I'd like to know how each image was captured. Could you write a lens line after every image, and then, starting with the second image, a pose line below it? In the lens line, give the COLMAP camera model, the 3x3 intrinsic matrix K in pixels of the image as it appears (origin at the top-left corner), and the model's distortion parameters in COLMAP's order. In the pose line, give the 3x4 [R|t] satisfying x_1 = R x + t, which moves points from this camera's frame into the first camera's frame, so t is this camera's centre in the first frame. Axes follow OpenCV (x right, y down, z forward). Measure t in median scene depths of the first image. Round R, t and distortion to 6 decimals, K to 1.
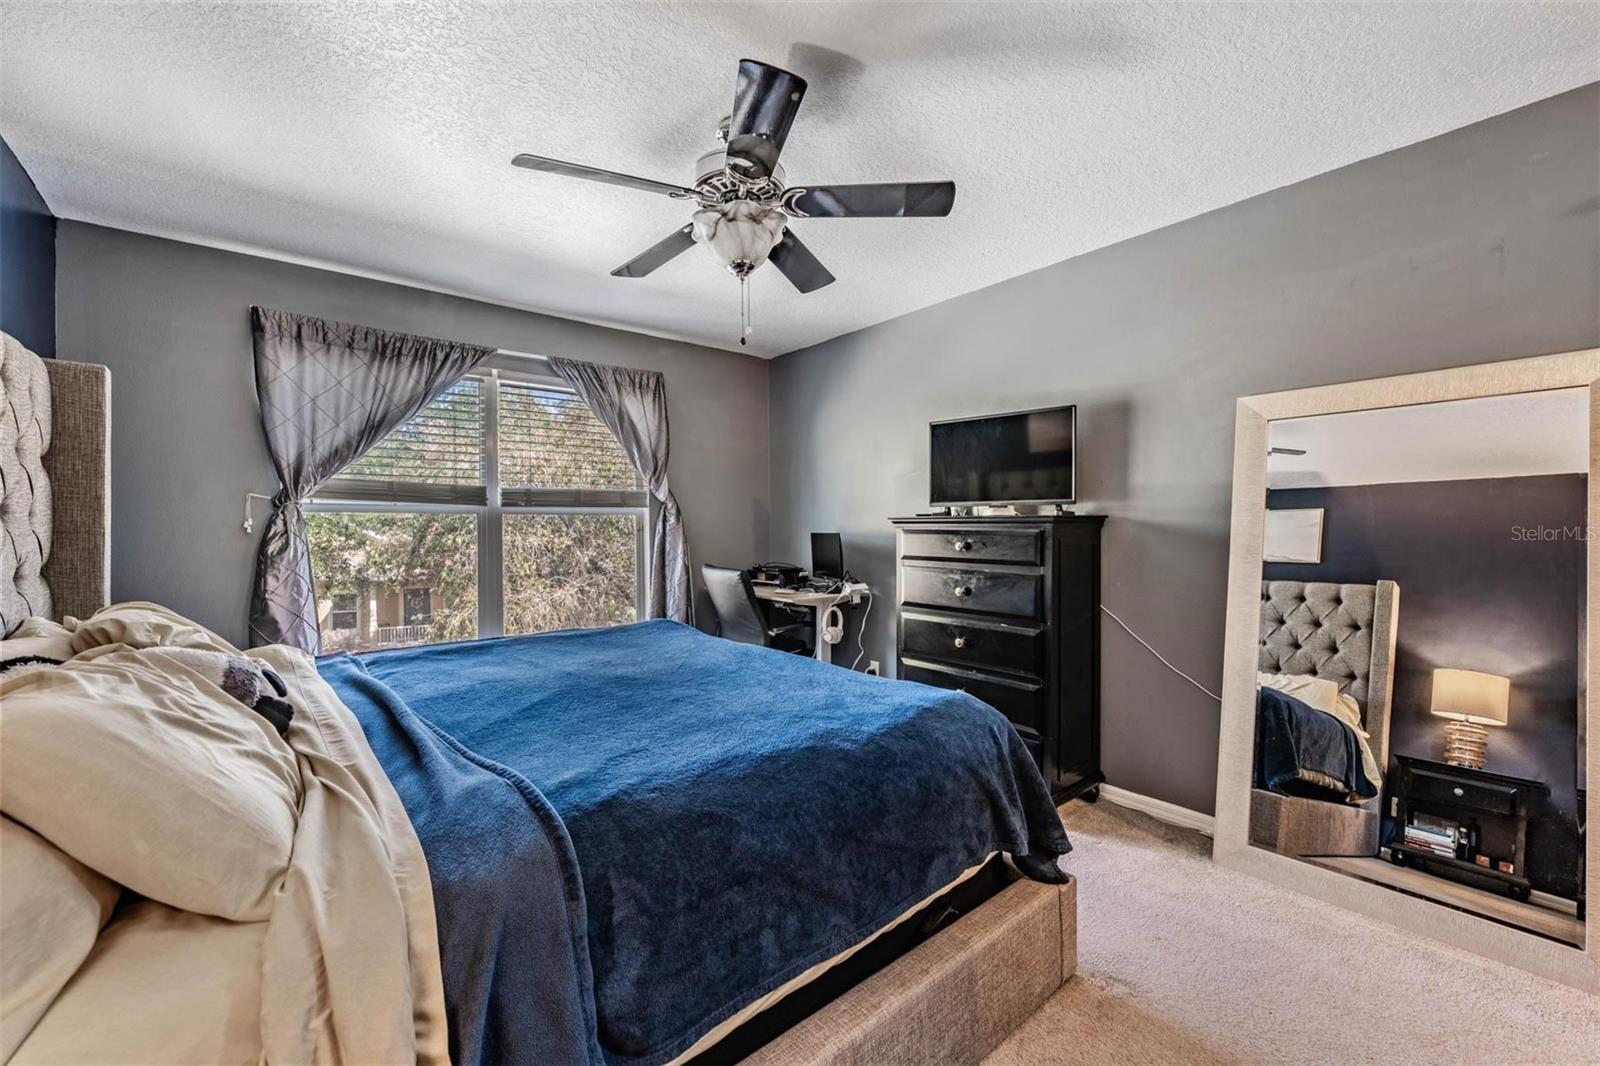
lens RADIAL K [[656.7, 0, 800.0], [0, 656.7, 533.0], [0, 0, 1]] dist [-0.000514, -0.000083]
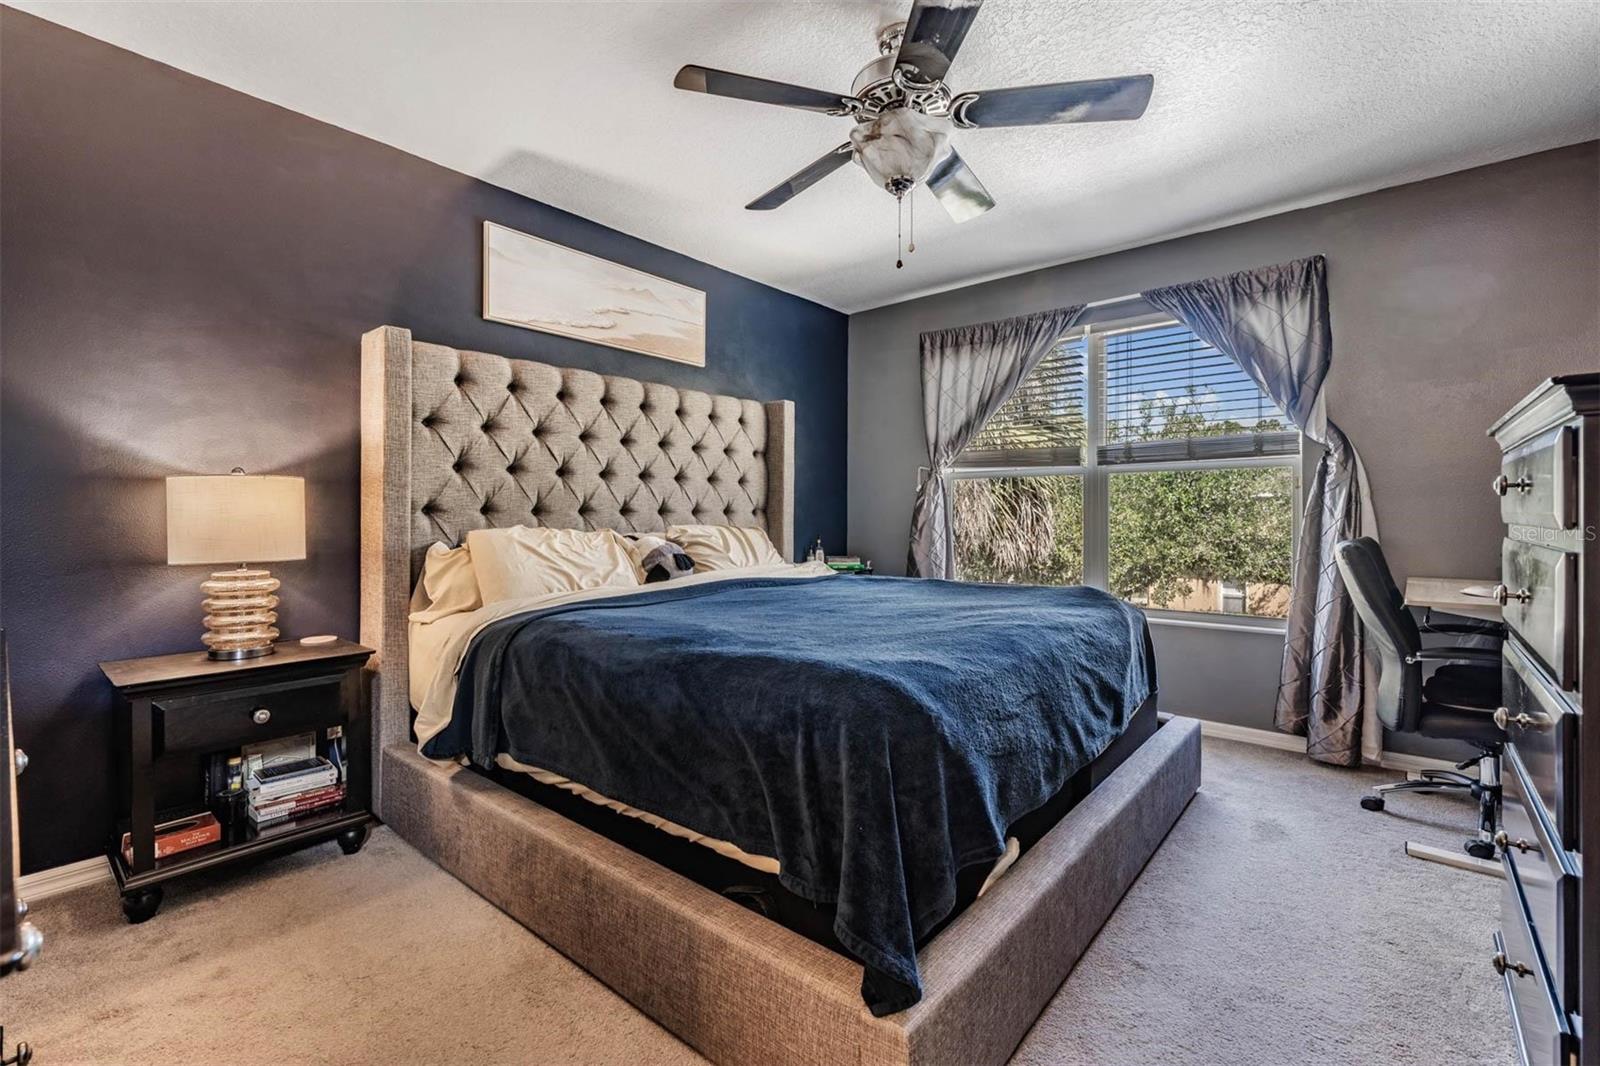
lens RADIAL K [[701.1, 0, 800.0], [0, 701.1, 533.0], [0, 0, 1]] dist [0.000433, 0.000037]
pose [[0.174754, 0.027713, -0.984222, 0.523487], [-0.005219, 0.999616, 0.027219, 0.035667], [0.984598, 0.000380, 0.174832, 0.416633]]
